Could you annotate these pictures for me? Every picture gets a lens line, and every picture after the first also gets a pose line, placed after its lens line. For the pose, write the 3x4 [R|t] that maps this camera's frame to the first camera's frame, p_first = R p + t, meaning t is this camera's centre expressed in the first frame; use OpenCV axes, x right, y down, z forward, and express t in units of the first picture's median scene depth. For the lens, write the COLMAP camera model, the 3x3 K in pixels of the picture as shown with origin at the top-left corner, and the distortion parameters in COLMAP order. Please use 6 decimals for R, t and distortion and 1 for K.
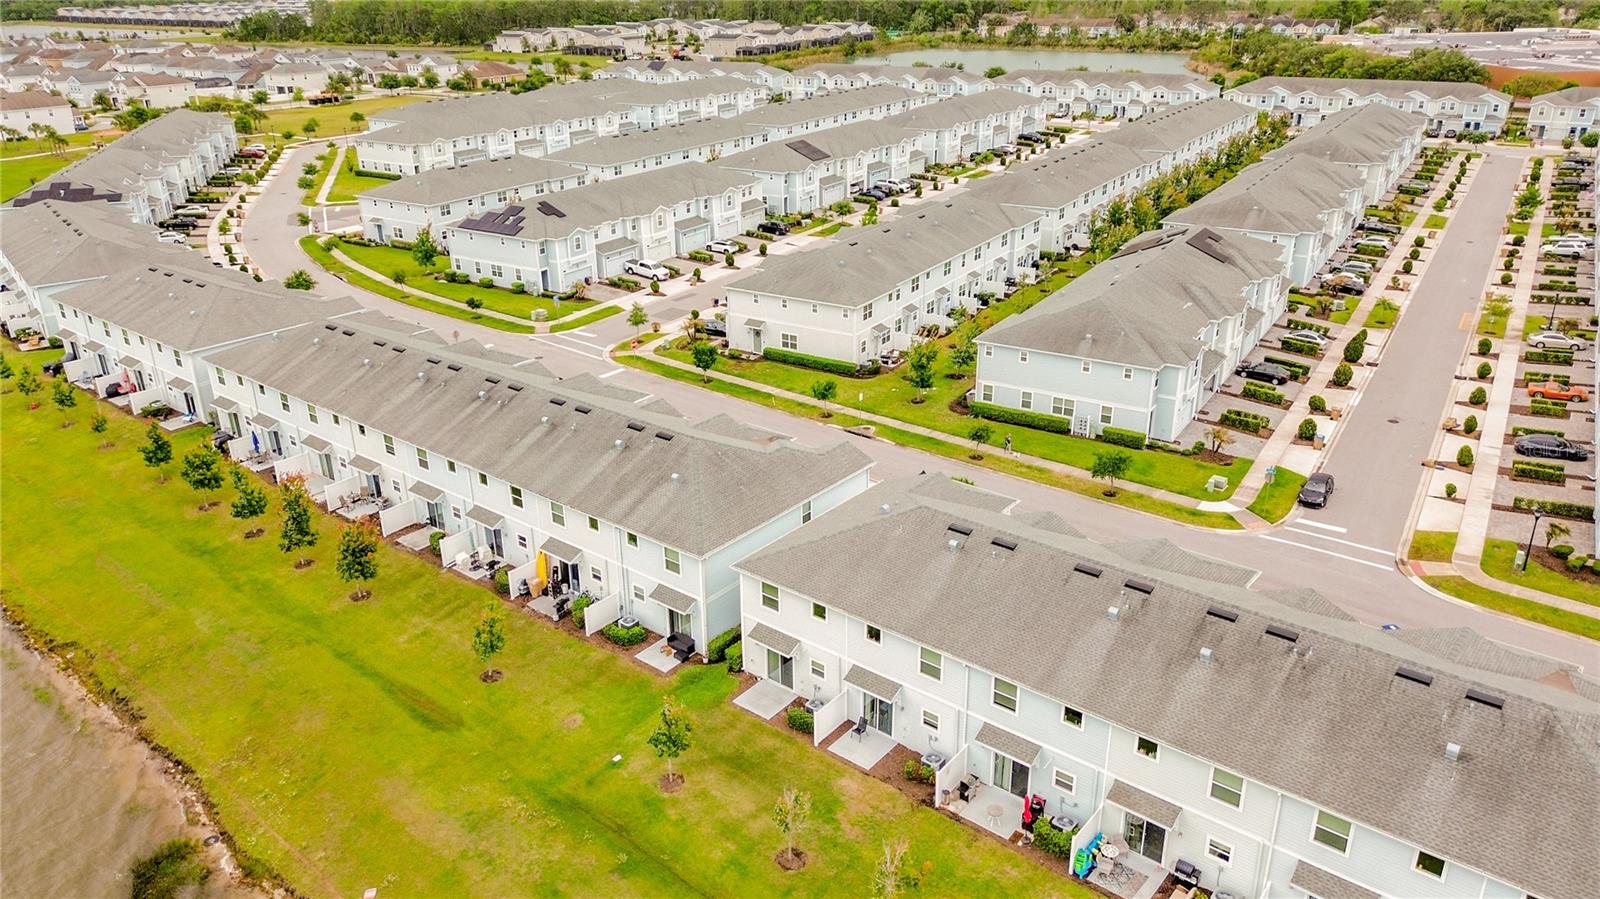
lens RADIAL K [[1126.1, 0, 805.2], [0, 1126.1, 428.4], [0, 0, 1]] dist [0.071263, -0.057788]
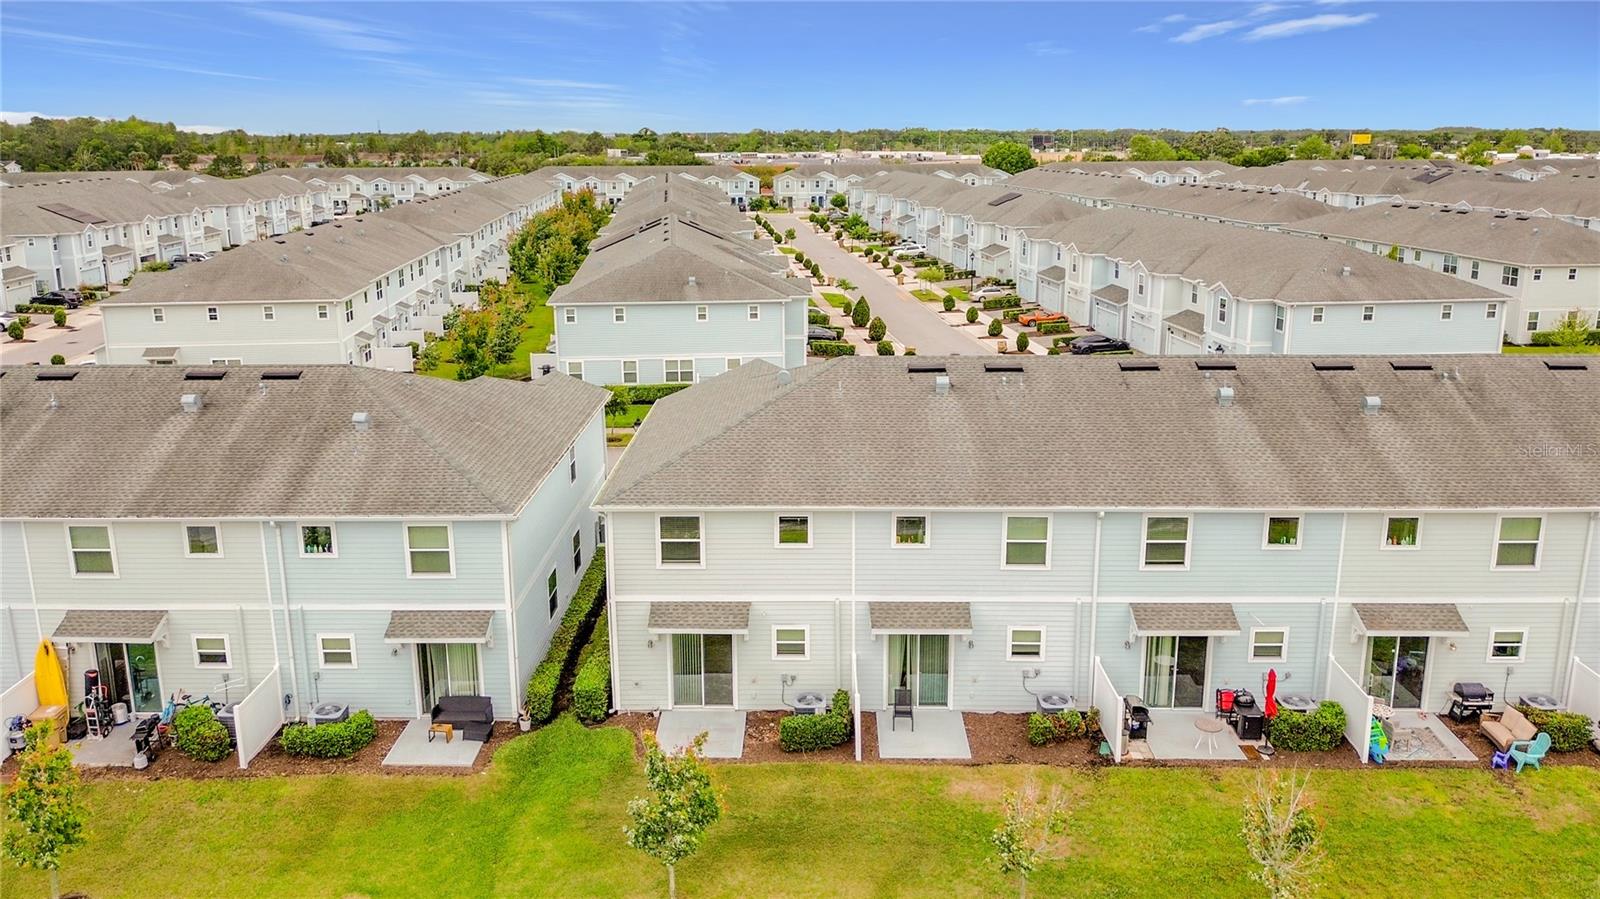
lens RADIAL K [[1153.4, 0, 789.0], [0, 1153.4, 406.0], [0, 0, 1]] dist [0.040318, -0.073215]
pose [[0.788267, -0.132537, 0.600890, -0.285612], [0.227500, 0.970108, -0.084467, 0.130603], [-0.571733, 0.203285, 0.794857, 0.458891]]
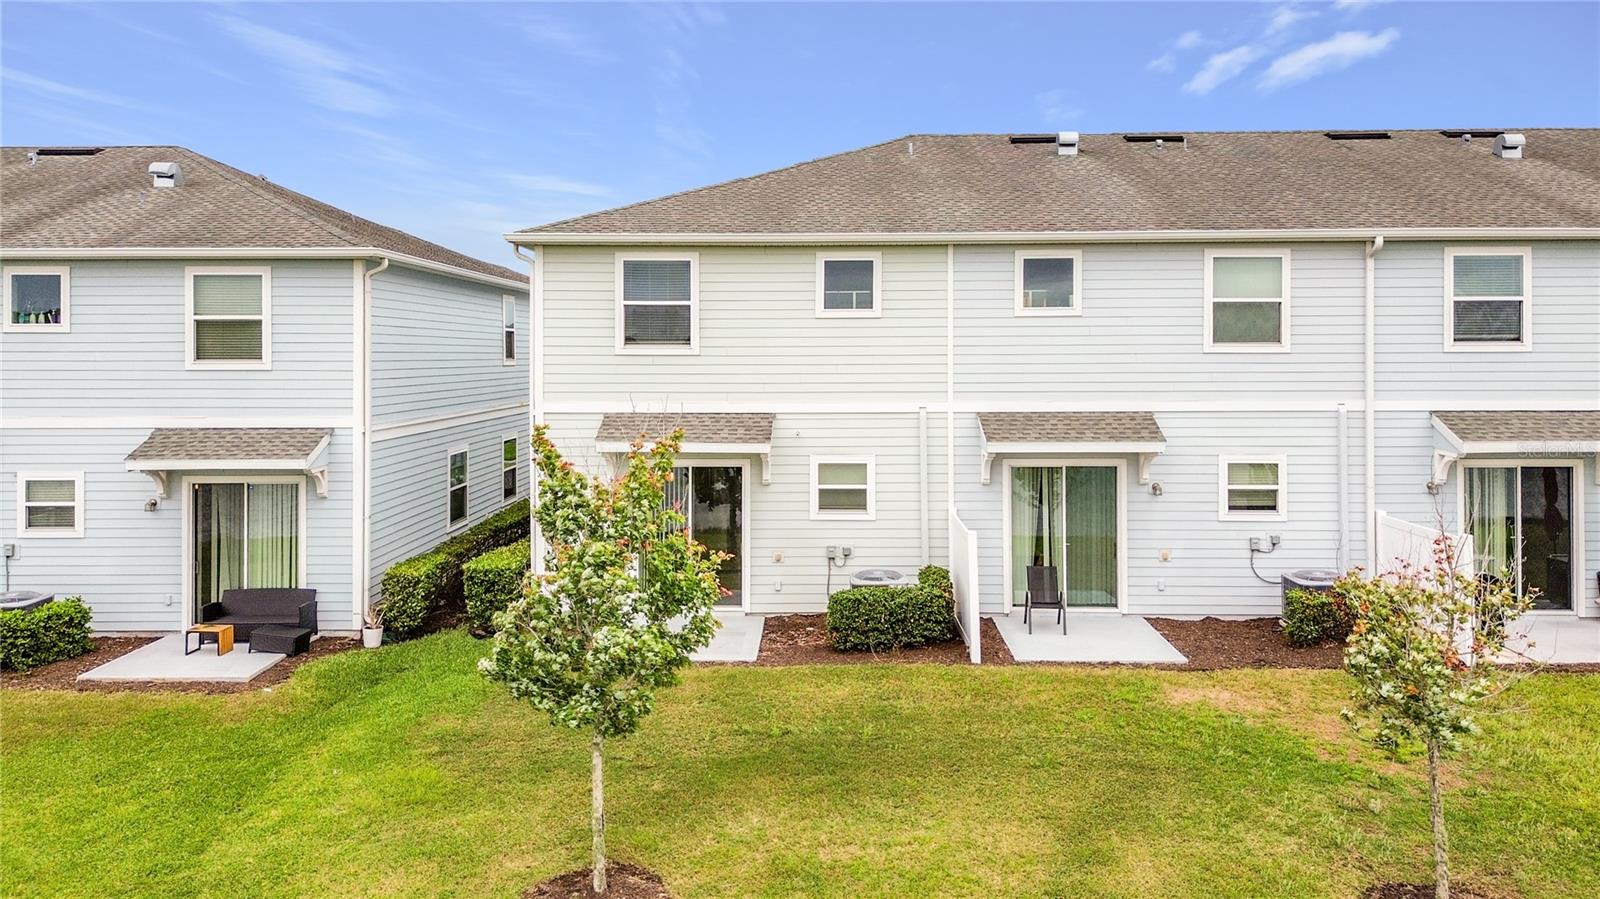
lens RADIAL K [[1148.5, 0, 800.1], [0, 1148.5, 362.6], [0, 0, 1]] dist [0.064299, -0.053143]
pose [[0.787975, 0.002983, 0.615700, -0.181363], [0.226212, 0.928649, -0.294005, 0.244526], [-0.572646, 0.370947, 0.731077, 0.666208]]
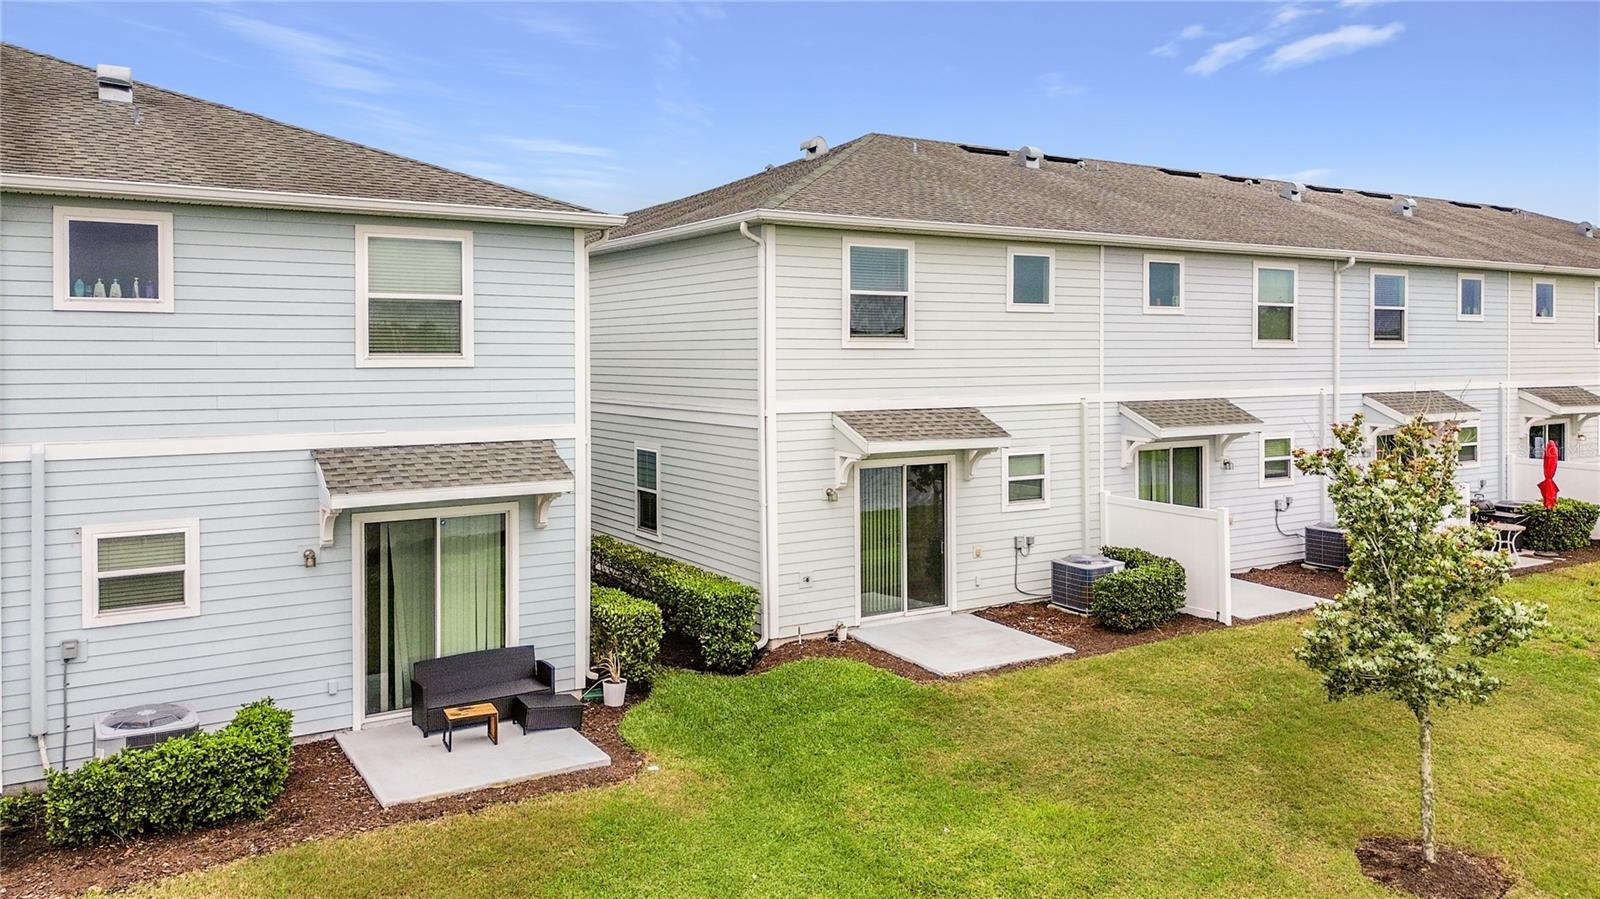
lens RADIAL K [[1148.5, 0, 800.1], [0, 1148.5, 362.6], [0, 0, 1]] dist [0.064299, -0.053143]
pose [[0.331638, -0.006326, 0.943385, -0.297198], [0.347098, 0.930655, -0.115778, 0.175695], [-0.877234, 0.365844, 0.310836, 0.835536]]
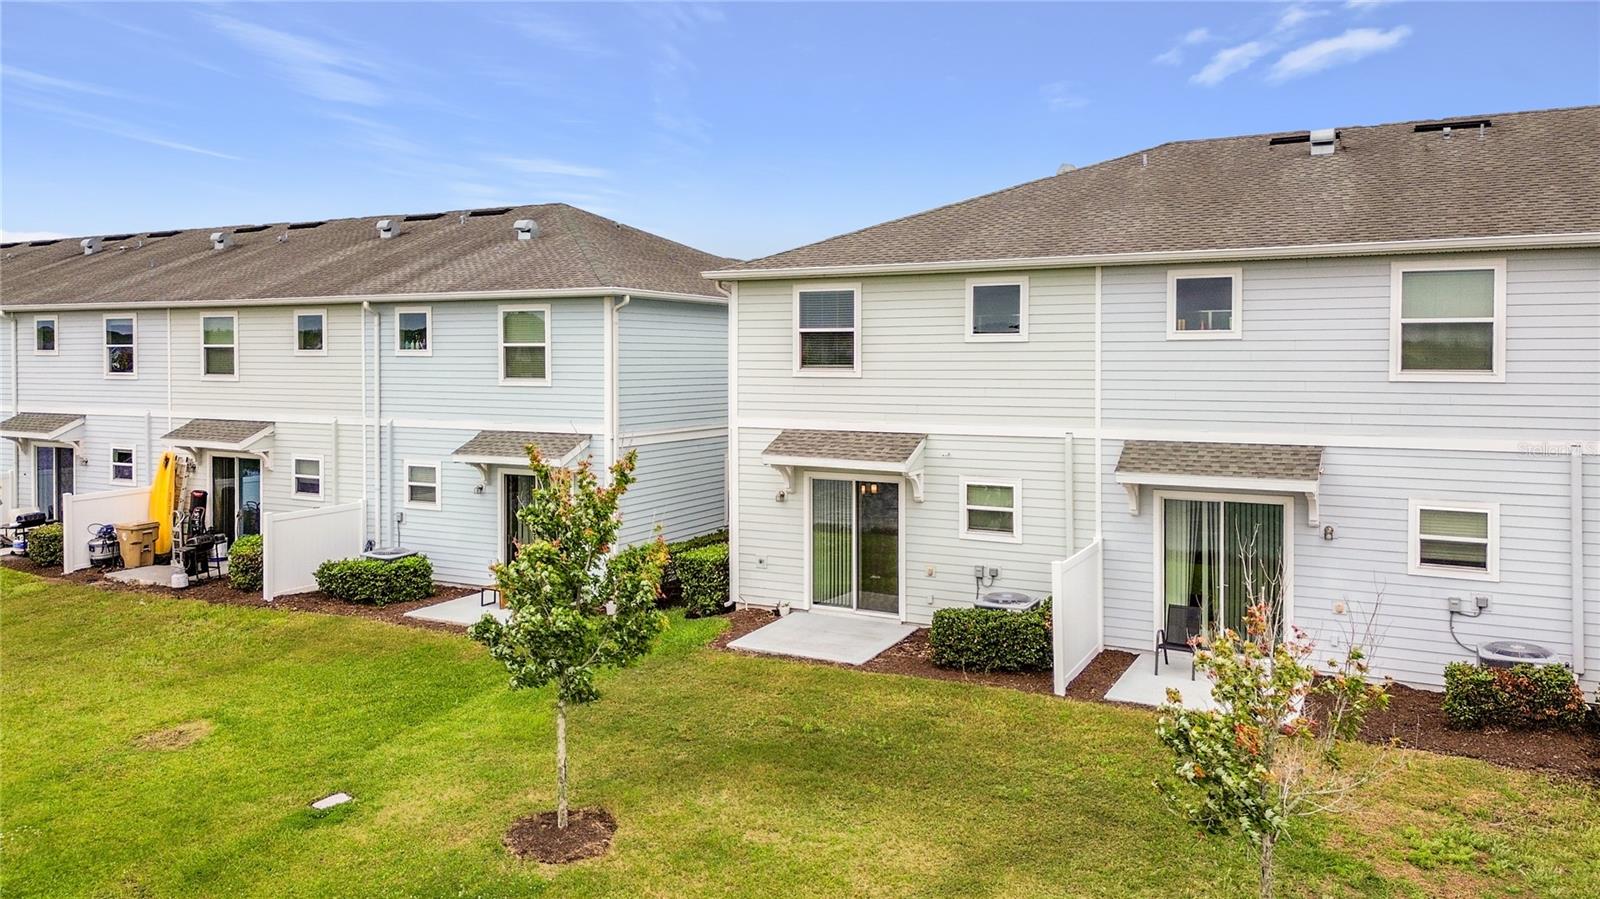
lens RADIAL K [[1148.5, 0, 800.1], [0, 1148.5, 362.6], [0, 0, 1]] dist [0.064299, -0.053143]
pose [[0.981498, 0.006149, 0.191376, -0.097286], [0.064978, 0.929477, -0.363112, 0.260737], [-0.180112, 0.368828, 0.911880, 0.607099]]
